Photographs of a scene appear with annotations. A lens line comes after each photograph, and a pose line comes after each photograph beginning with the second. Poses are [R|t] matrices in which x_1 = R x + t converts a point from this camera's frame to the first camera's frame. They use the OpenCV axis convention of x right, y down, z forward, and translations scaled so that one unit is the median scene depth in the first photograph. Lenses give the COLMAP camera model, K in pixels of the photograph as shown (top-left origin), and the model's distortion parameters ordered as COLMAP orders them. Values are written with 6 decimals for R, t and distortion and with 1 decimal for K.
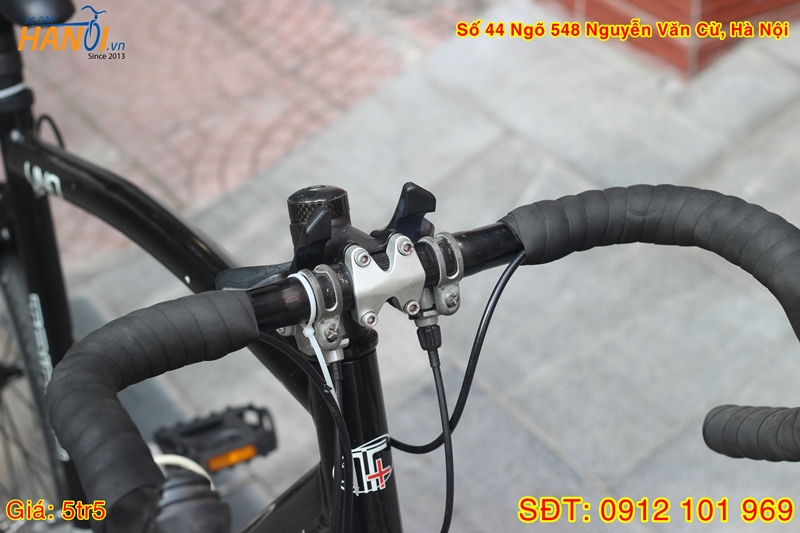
lens RADIAL K [[1884.0, 0, 400.0], [0, 1884.0, 266.5], [0, 0, 1]] dist [-0.088025, -0.457818]
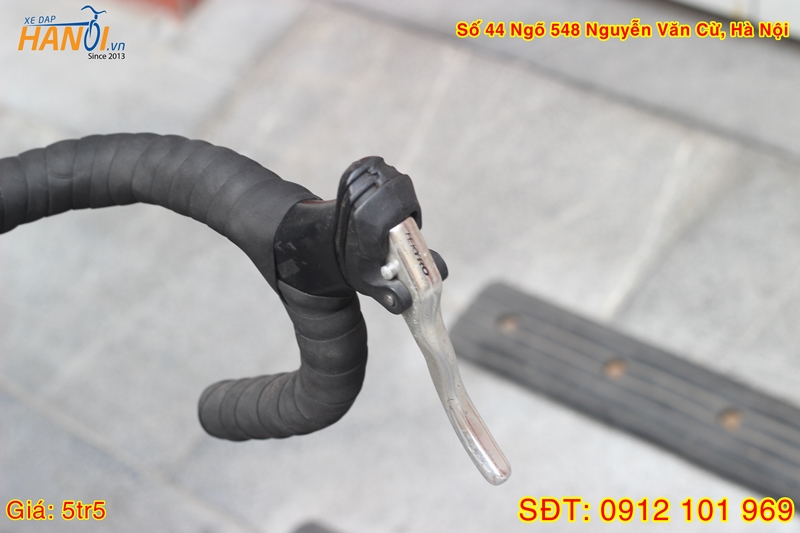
lens RADIAL K [[1884.0, 0, 400.0], [0, 1884.0, 266.5], [0, 0, 1]] dist [-0.088025, -0.457818]
pose [[0.959786, -0.187168, 0.209233, 0.086490], [0.182864, 0.982328, 0.039908, 0.004591], [-0.213005, -0.000042, 0.977051, 0.164873]]
